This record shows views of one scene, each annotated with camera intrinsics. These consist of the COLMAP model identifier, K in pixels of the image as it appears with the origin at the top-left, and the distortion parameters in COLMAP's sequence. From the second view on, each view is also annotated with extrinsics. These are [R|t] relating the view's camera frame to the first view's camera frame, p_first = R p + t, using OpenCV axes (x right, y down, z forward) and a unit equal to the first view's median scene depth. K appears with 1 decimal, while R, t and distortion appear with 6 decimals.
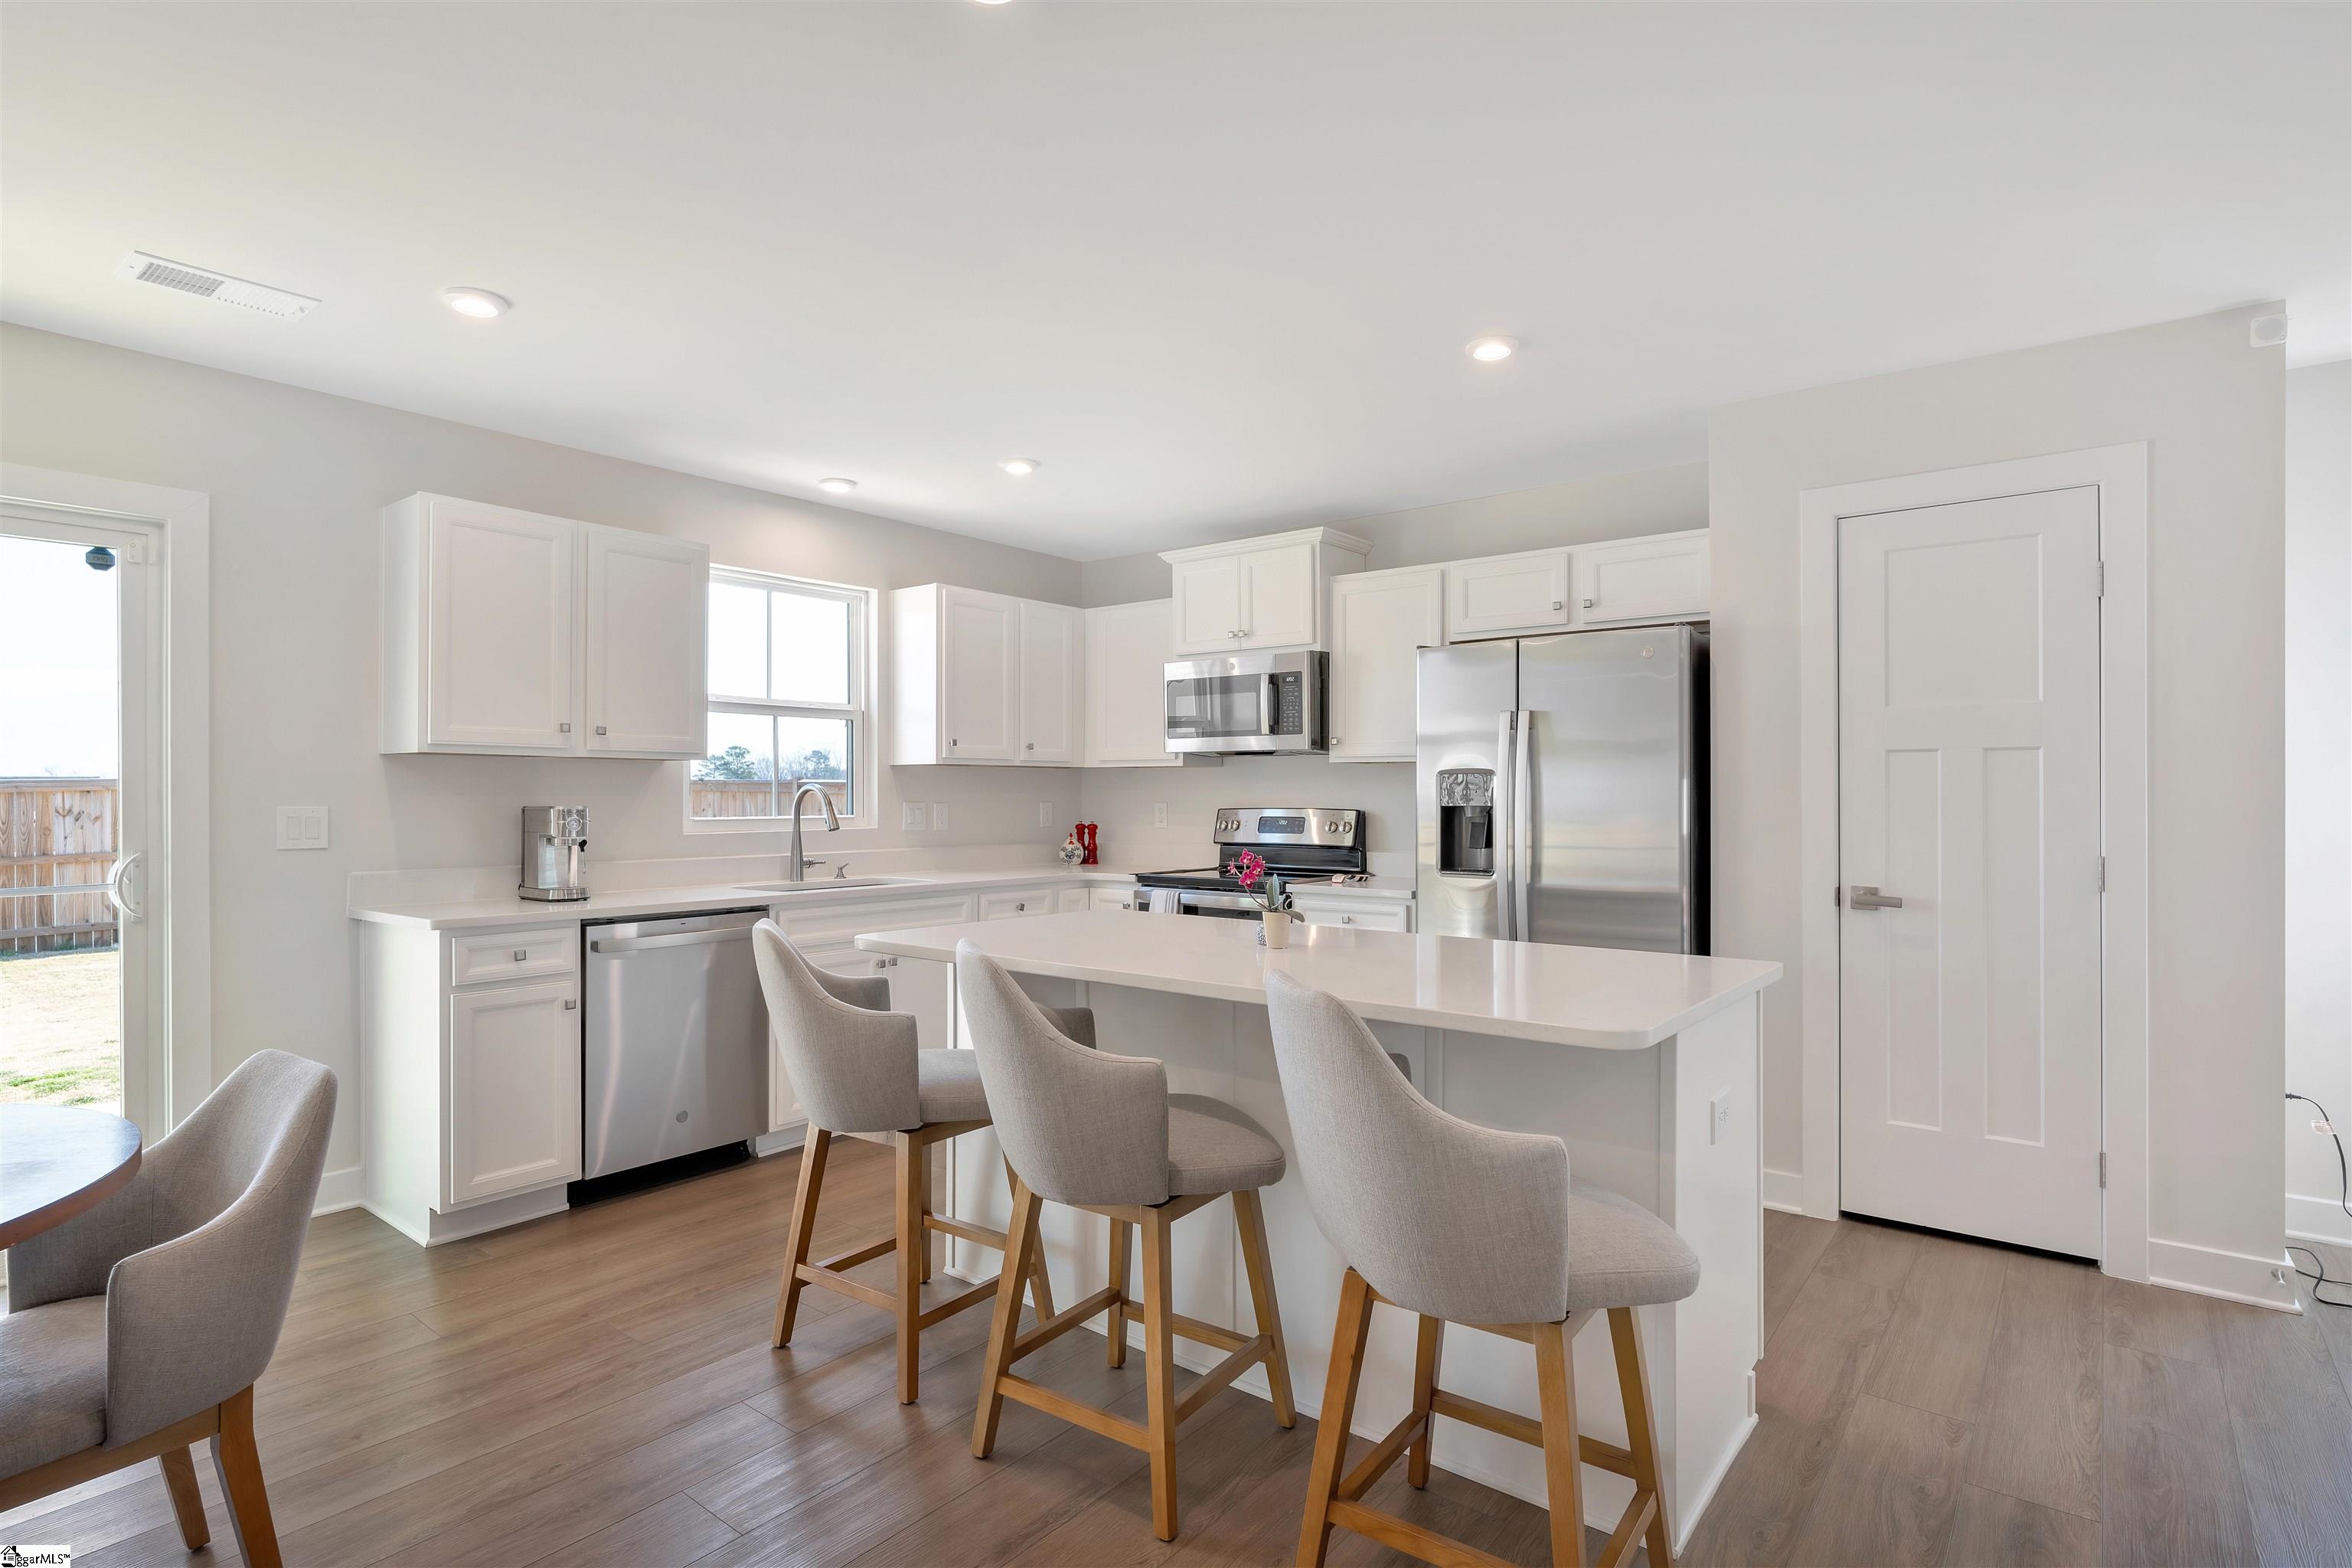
lens RADIAL K [[1163.6, 0, 1121.3], [0, 1163.6, 798.6], [0, 0, 1]] dist [-0.004393, 0.001600]
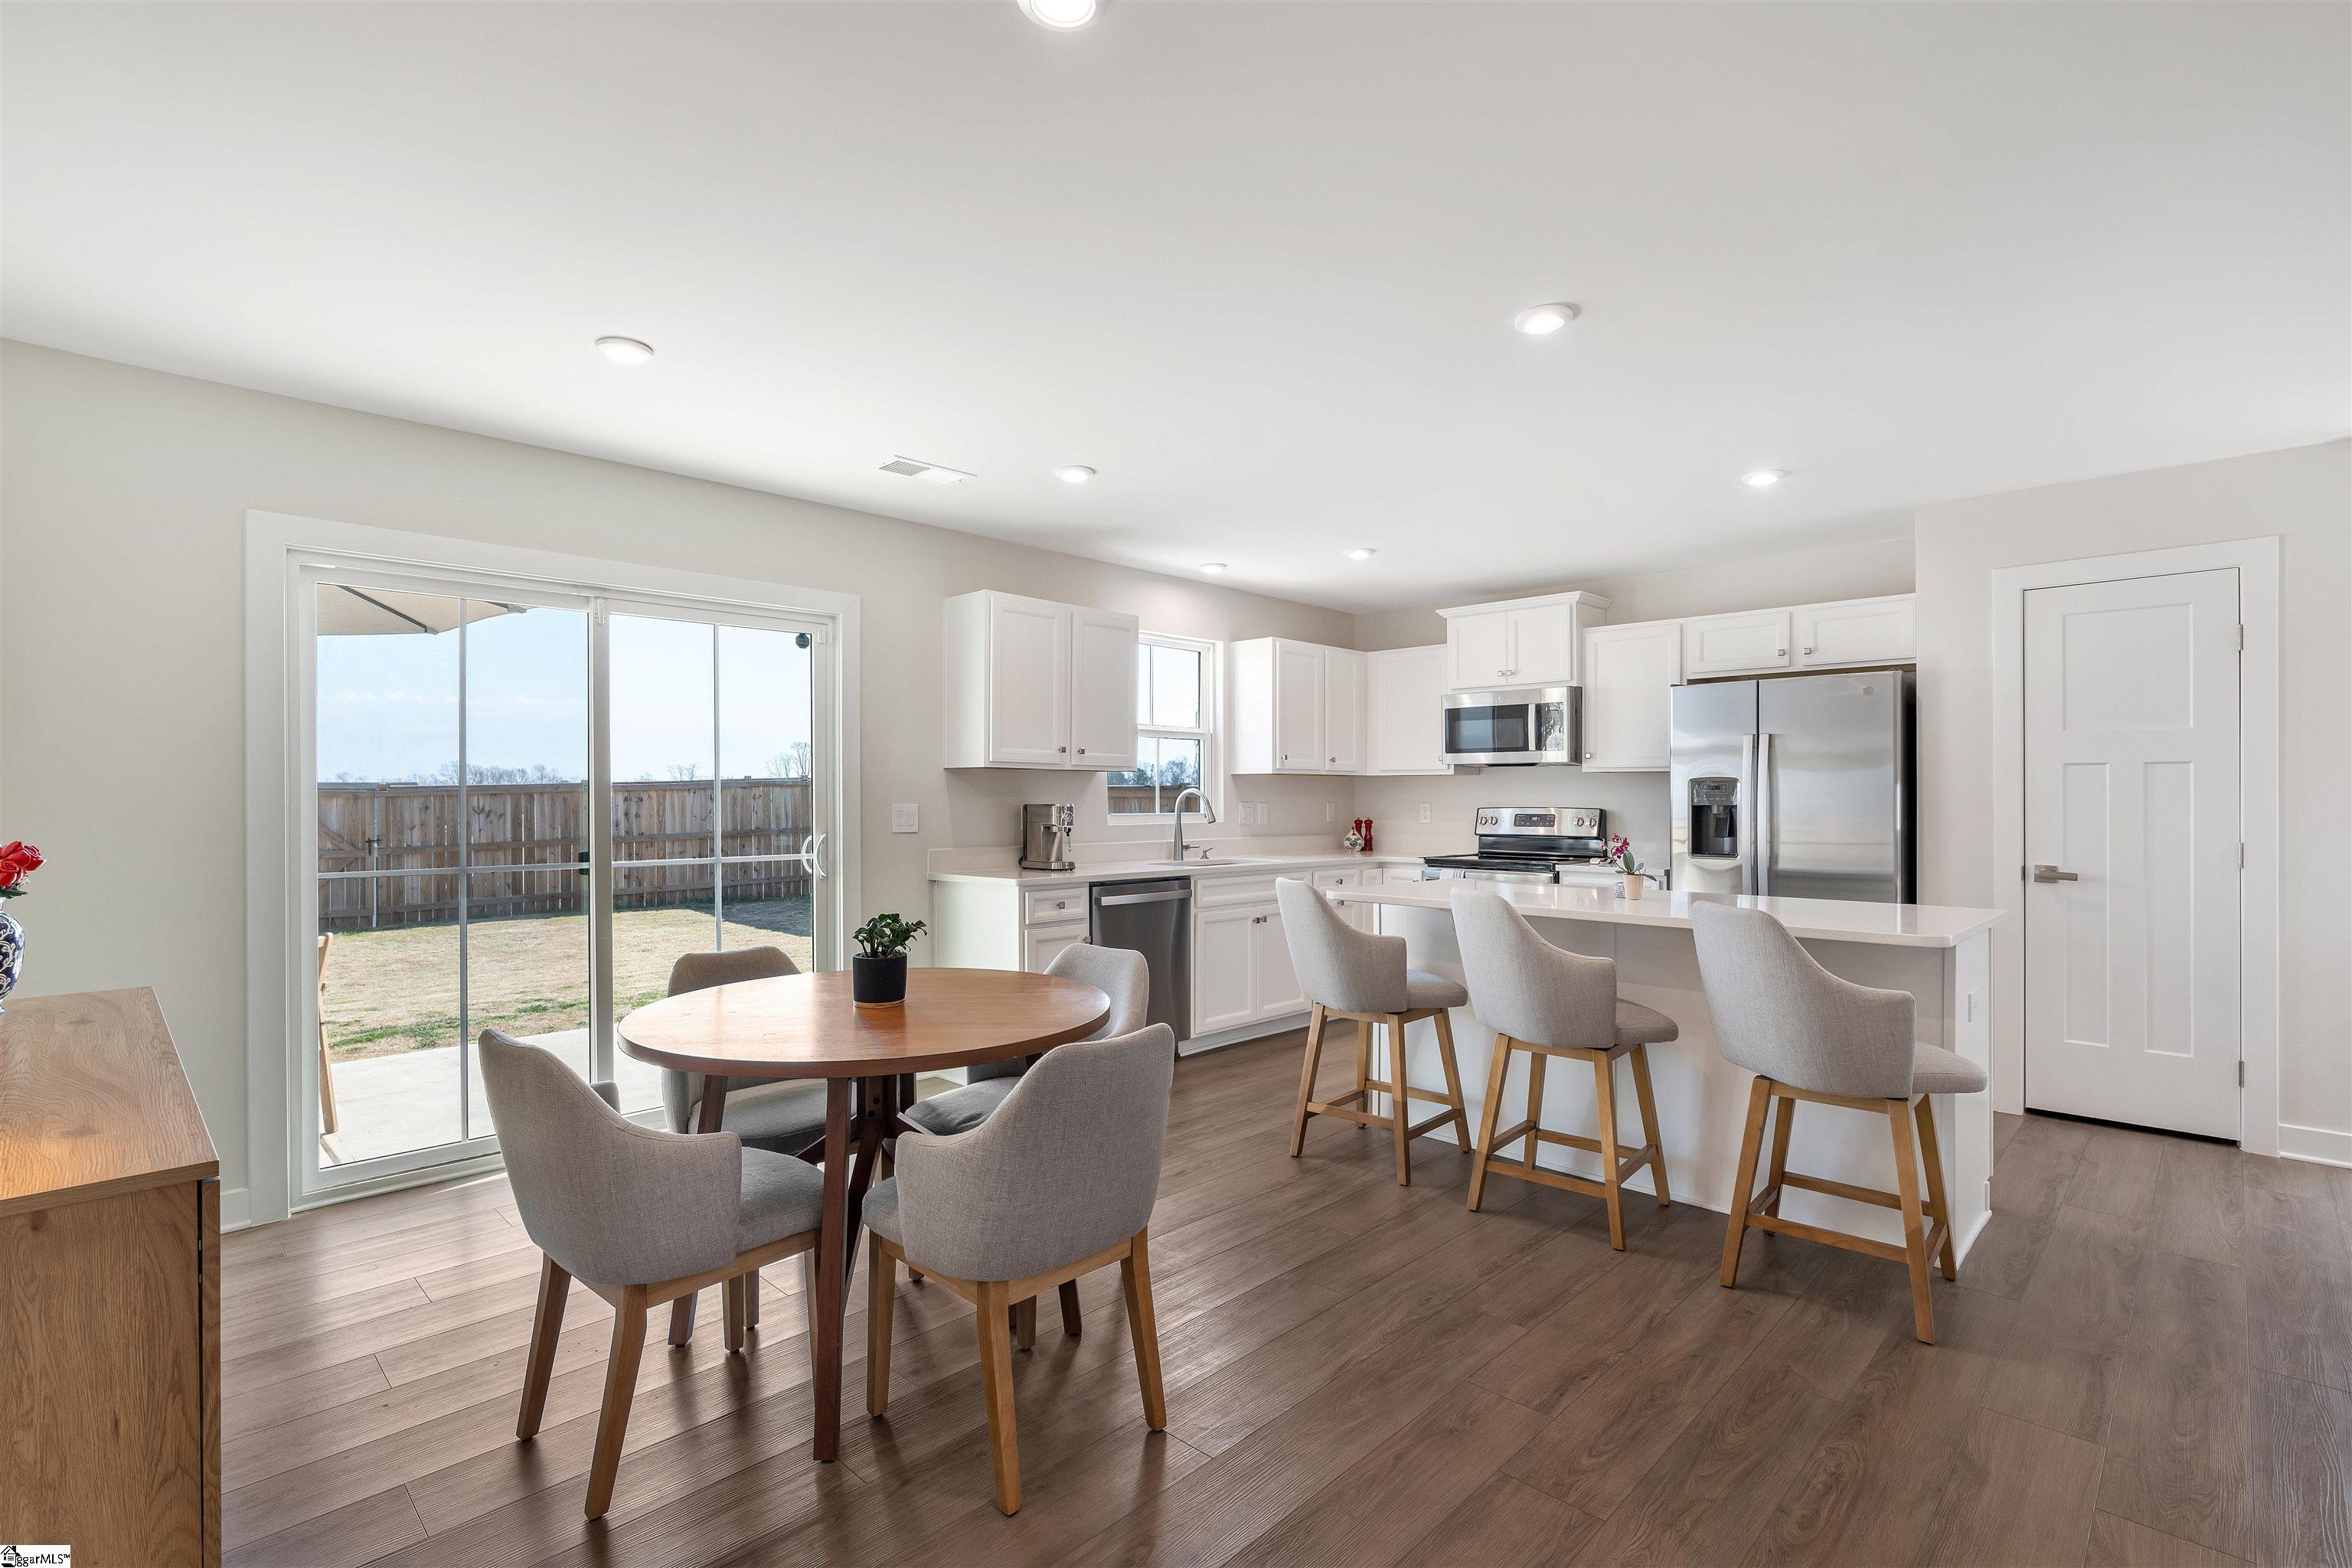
lens RADIAL K [[1058.7, 0, 1136.4], [0, 1058.7, 802.7], [0, 0, 1]] dist [0.000127, -0.001389]
pose [[0.995090, 0.001360, -0.098961, -0.271486], [-0.001248, 0.999999, 0.001194, 0.003200], [0.098962, -0.001065, 0.995091, -0.304687]]
